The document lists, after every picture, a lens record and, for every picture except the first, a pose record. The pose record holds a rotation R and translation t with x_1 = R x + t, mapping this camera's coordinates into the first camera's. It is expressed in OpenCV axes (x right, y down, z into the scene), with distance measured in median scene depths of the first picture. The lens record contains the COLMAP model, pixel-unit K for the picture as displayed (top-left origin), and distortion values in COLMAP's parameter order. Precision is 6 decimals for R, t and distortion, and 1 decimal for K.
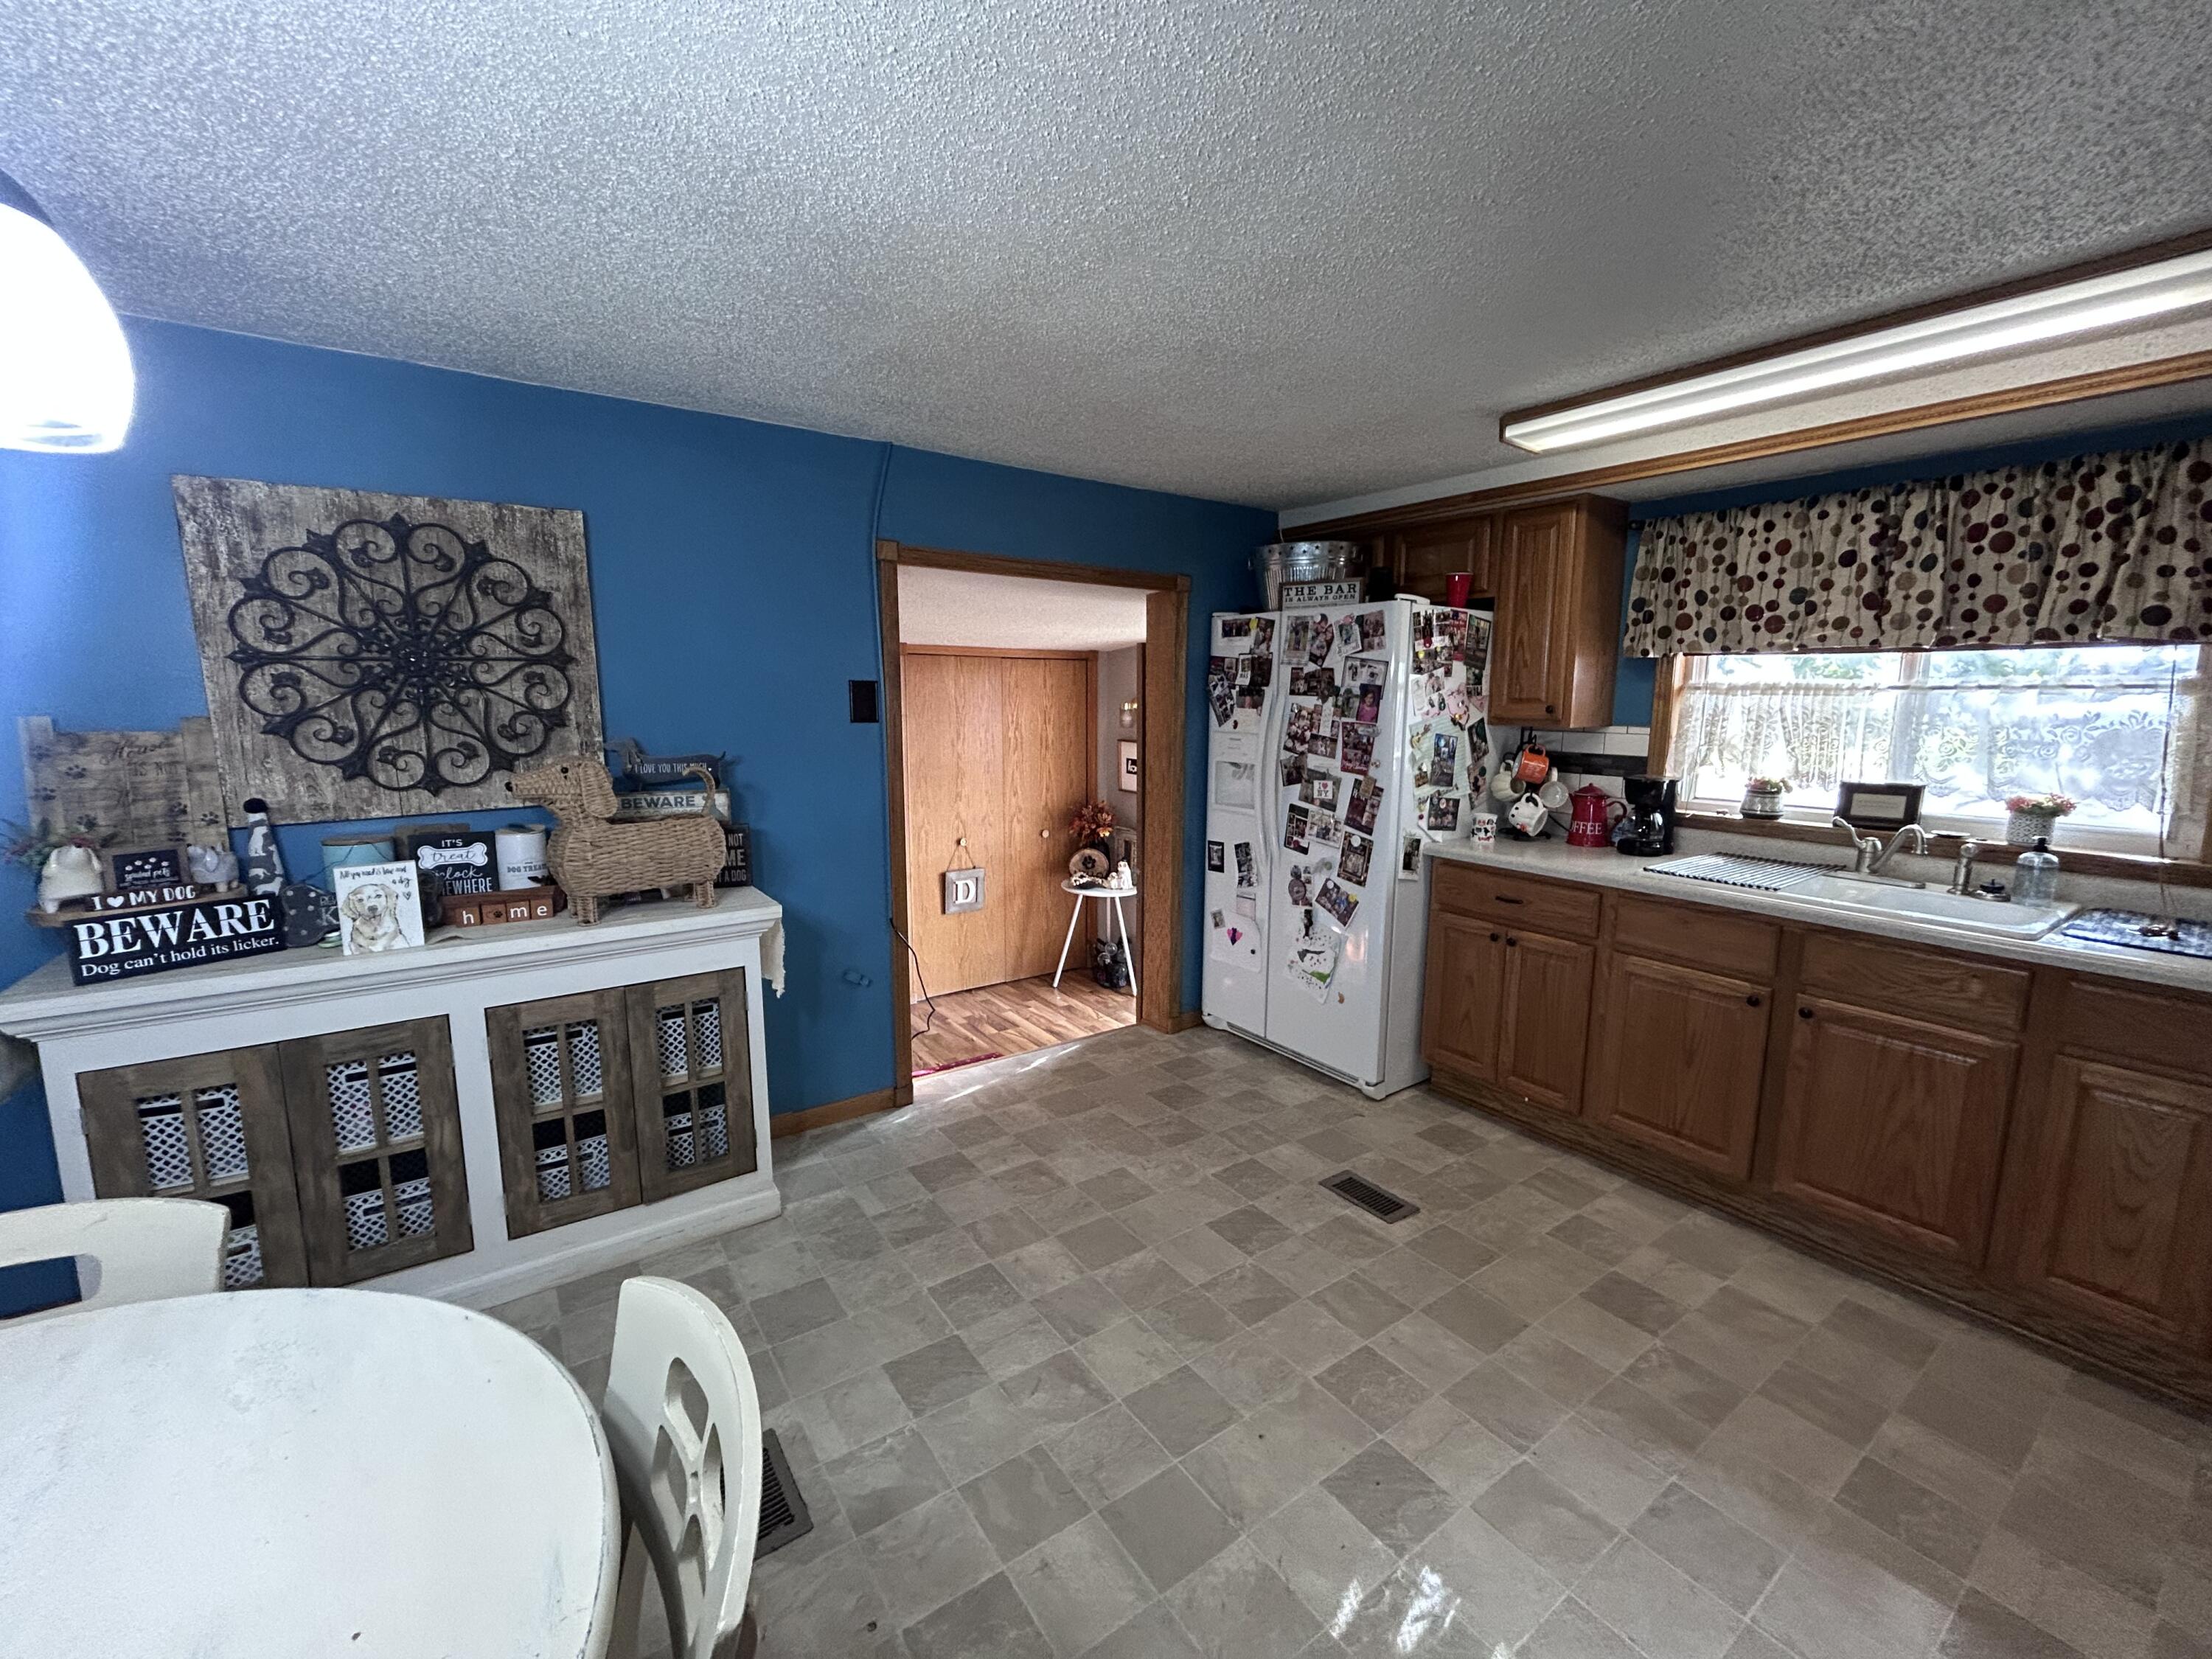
lens RADIAL K [[897.1, 0, 1106.9], [0, 897.1, 827.7], [0, 0, 1]] dist [0.001463, 0.000244]
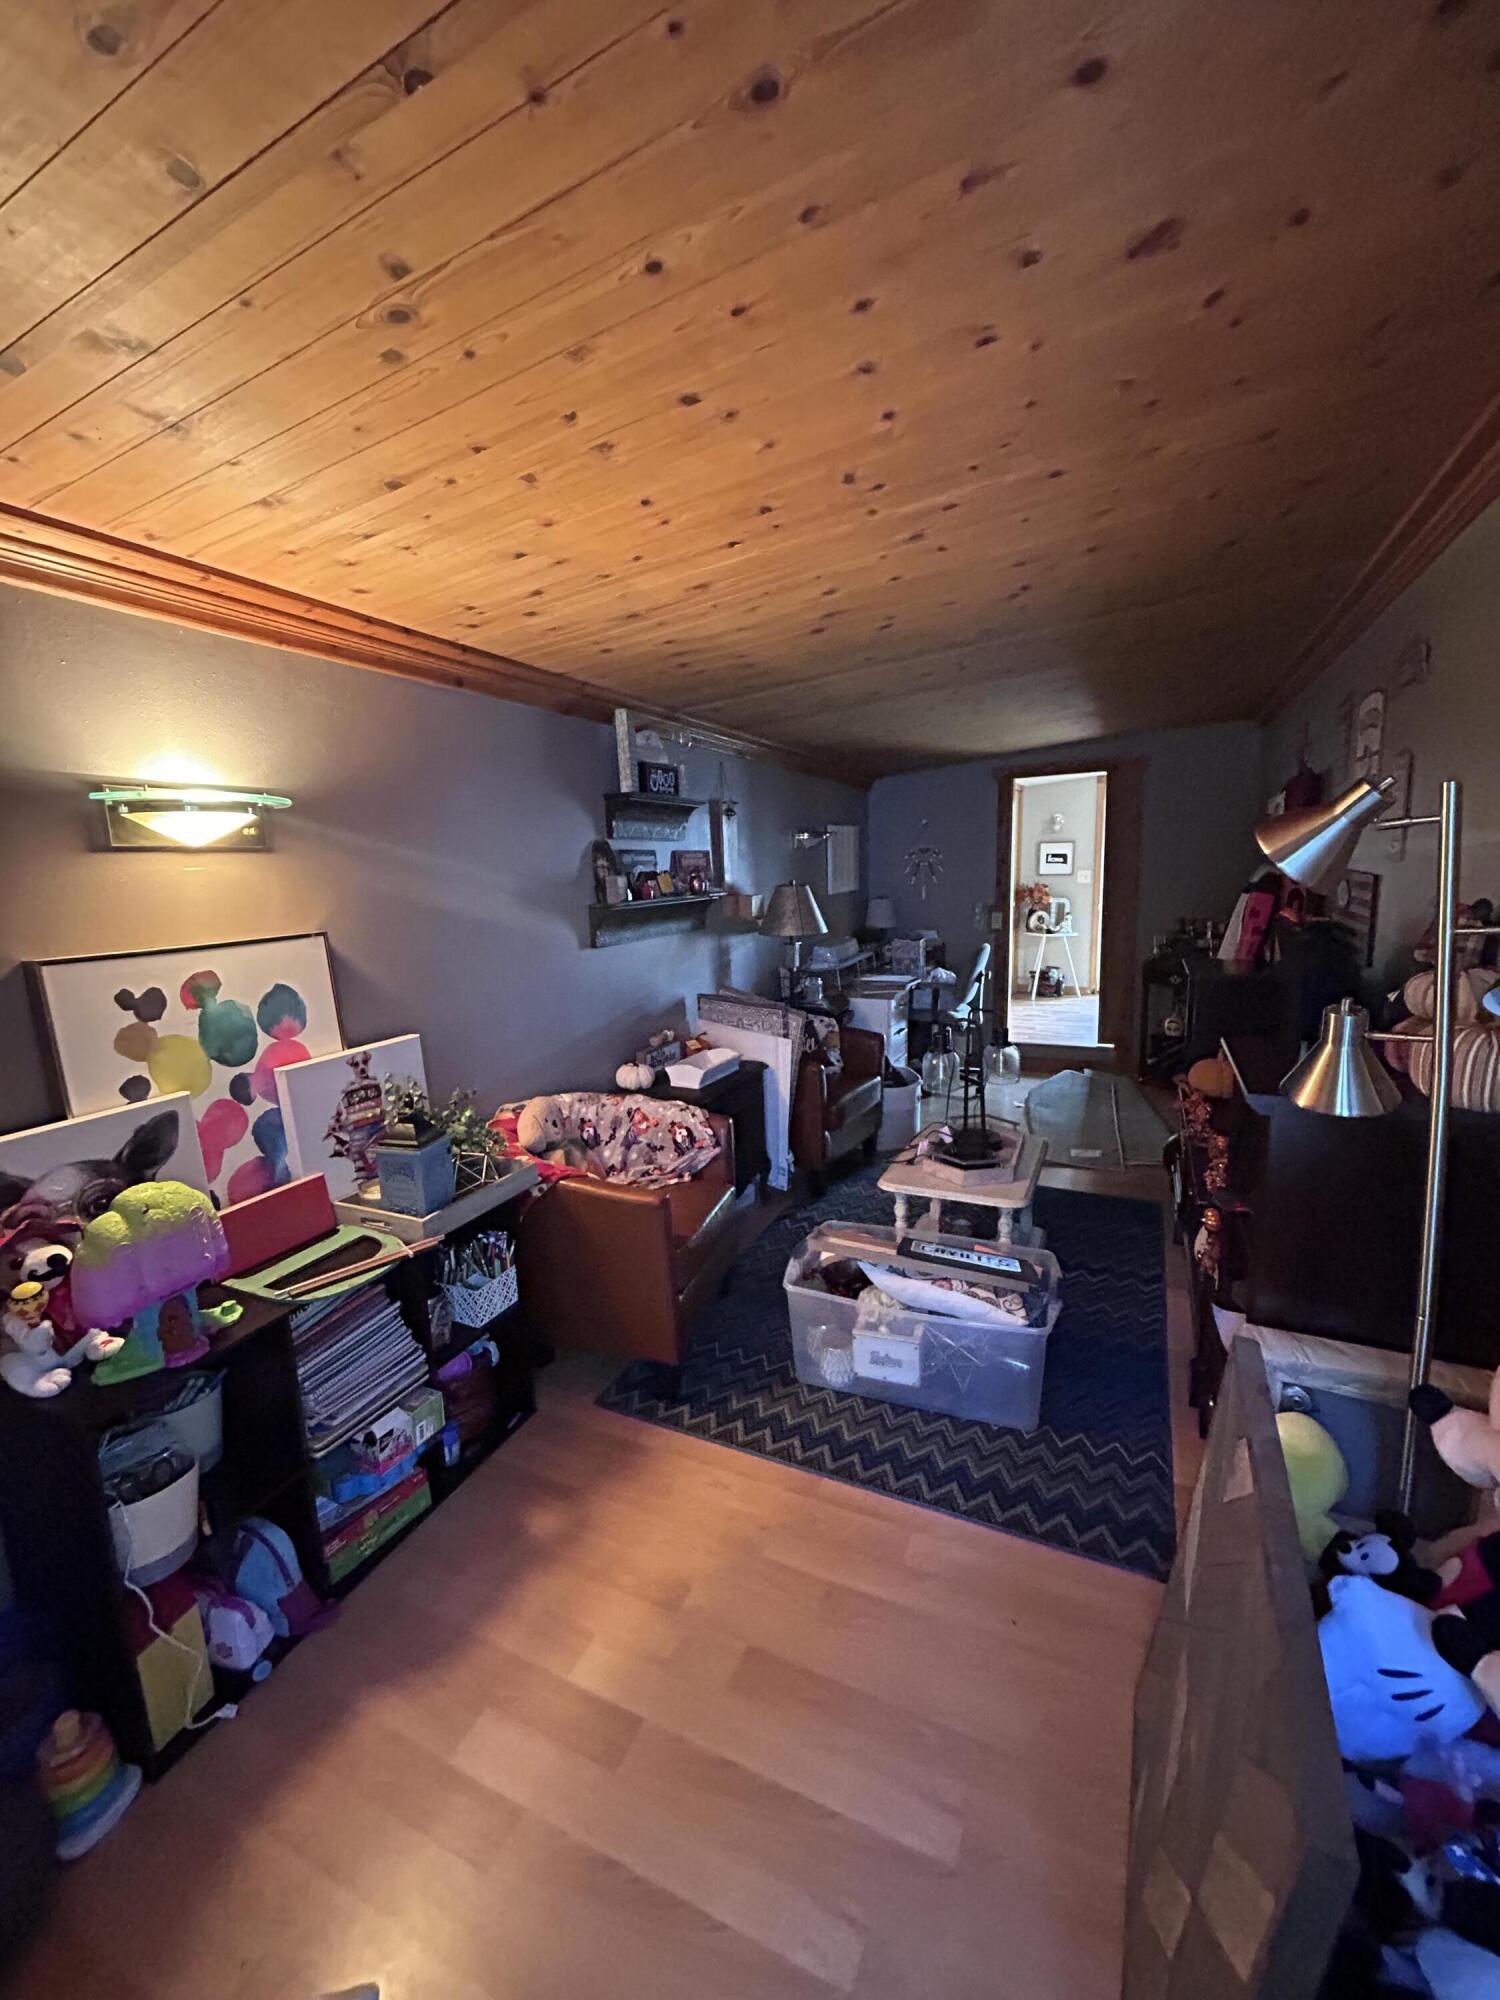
lens RADIAL K [[811.2, 0, 754.6], [0, 811.2, 1000.1], [0, 0, 1]] dist [0.001463, 0.000244]
pose [[0.870549, -0.119658, 0.477312, -2.065164], [0.115411, 0.992578, 0.038338, 0.117575], [-0.478356, 0.021712, 0.877897, -0.027739]]
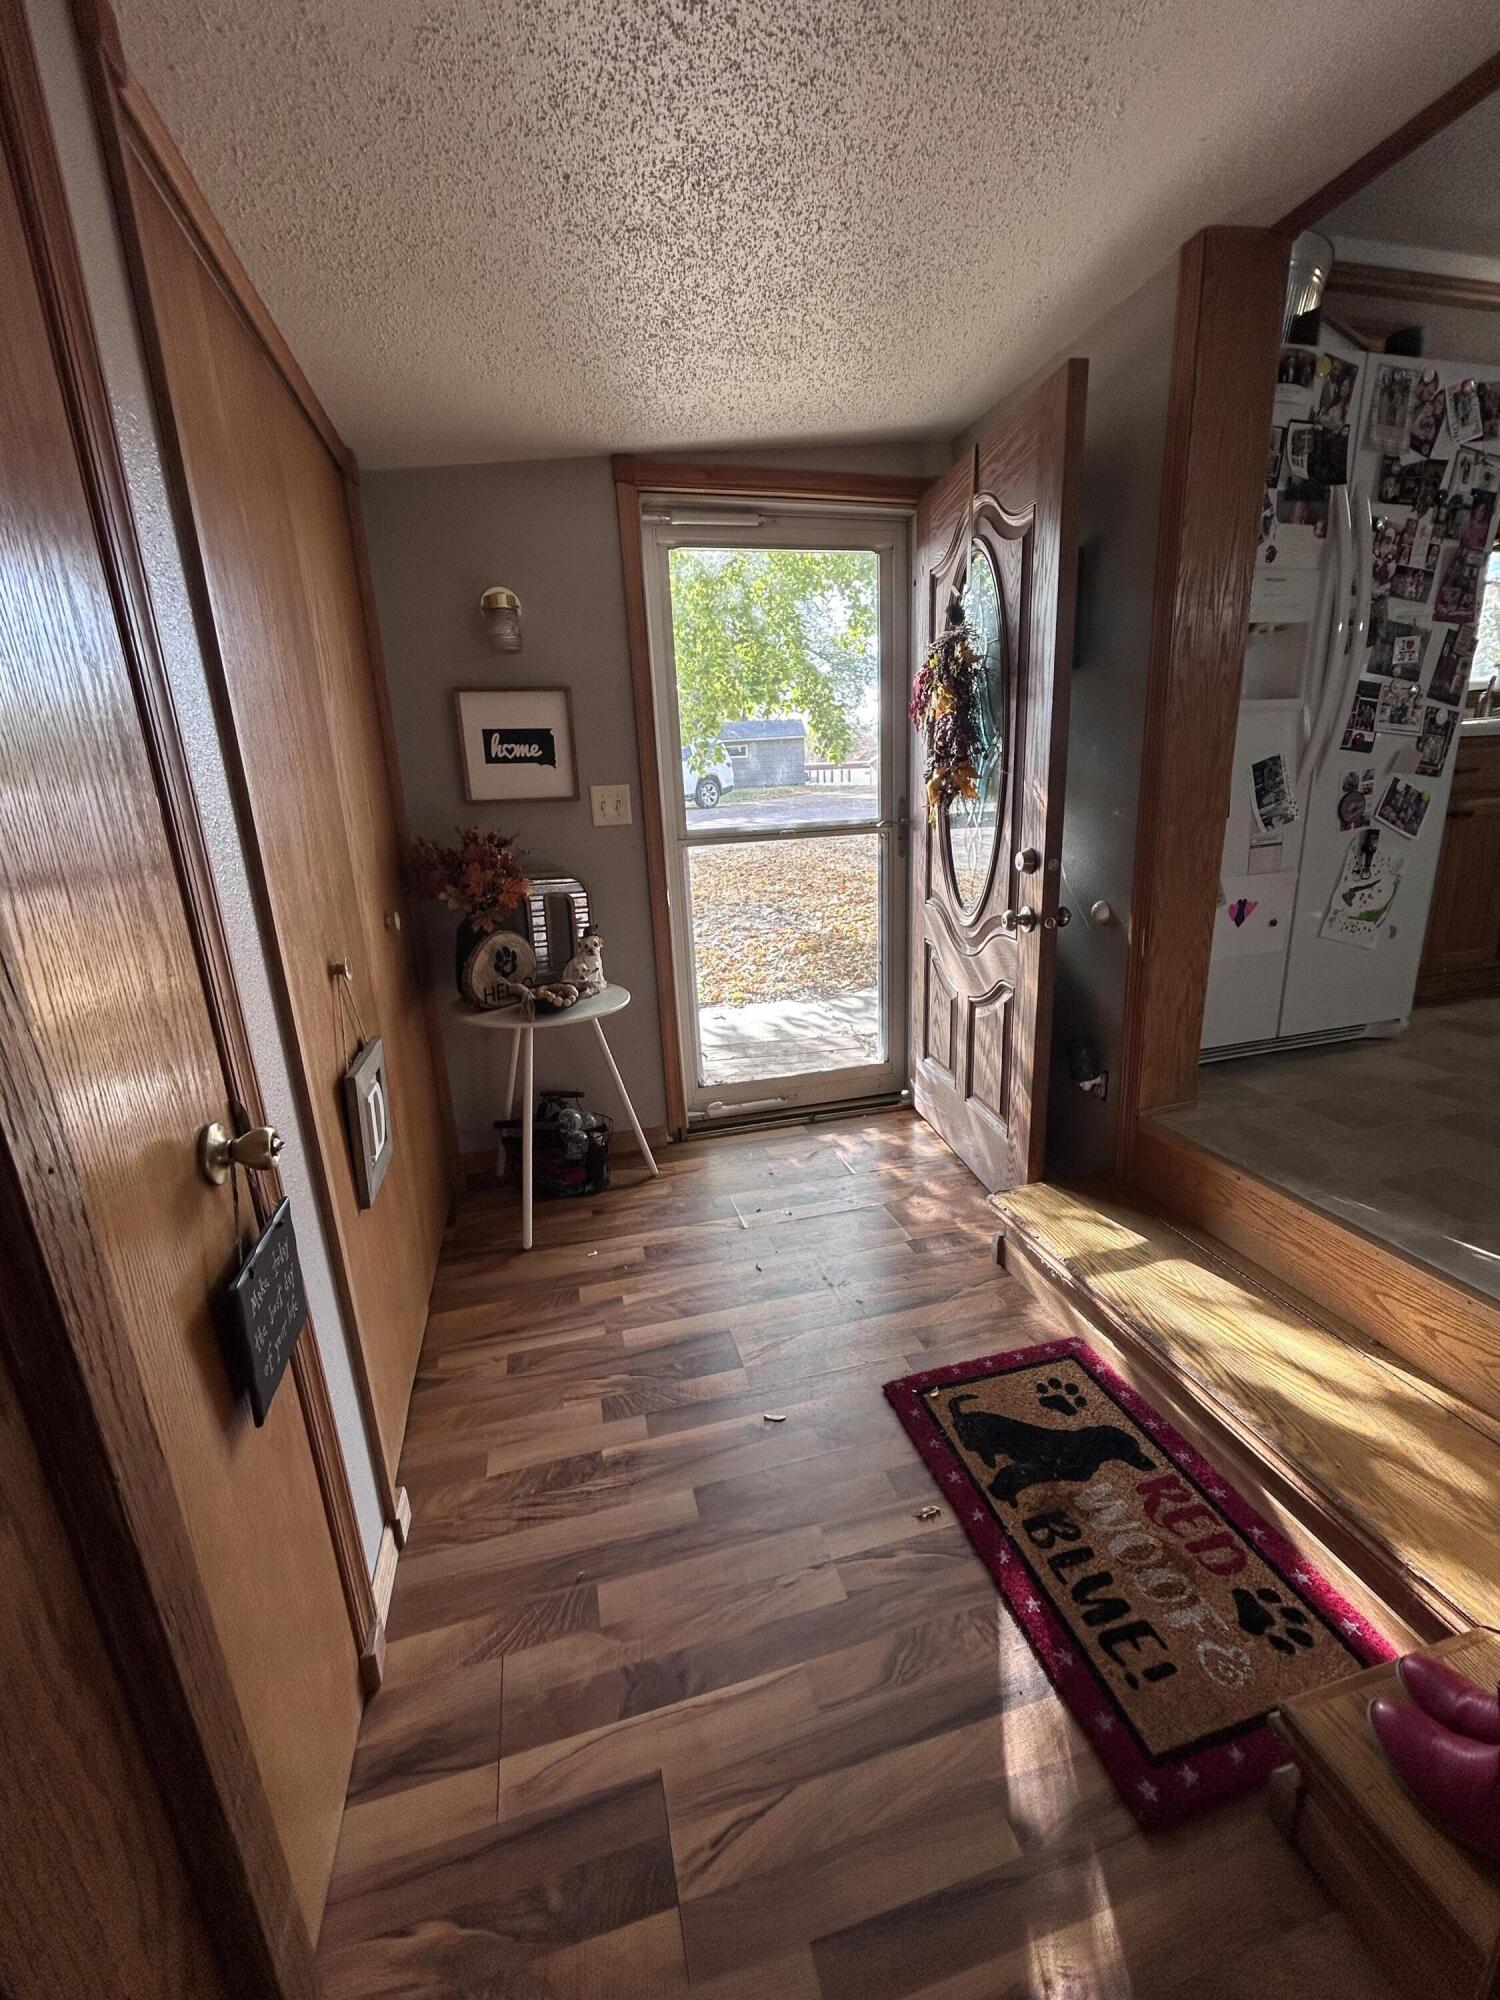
lens RADIAL K [[812.1, 0, 750.0], [0, 812.1, 1000.0], [0, 0, 1]] dist [-0.000423, 0.000512]
pose [[0.351918, -0.271159, 0.895894, -0.618684], [0.188141, 0.958078, 0.216077, -0.014459], [-0.916928, 0.092513, 0.388181, 1.293745]]
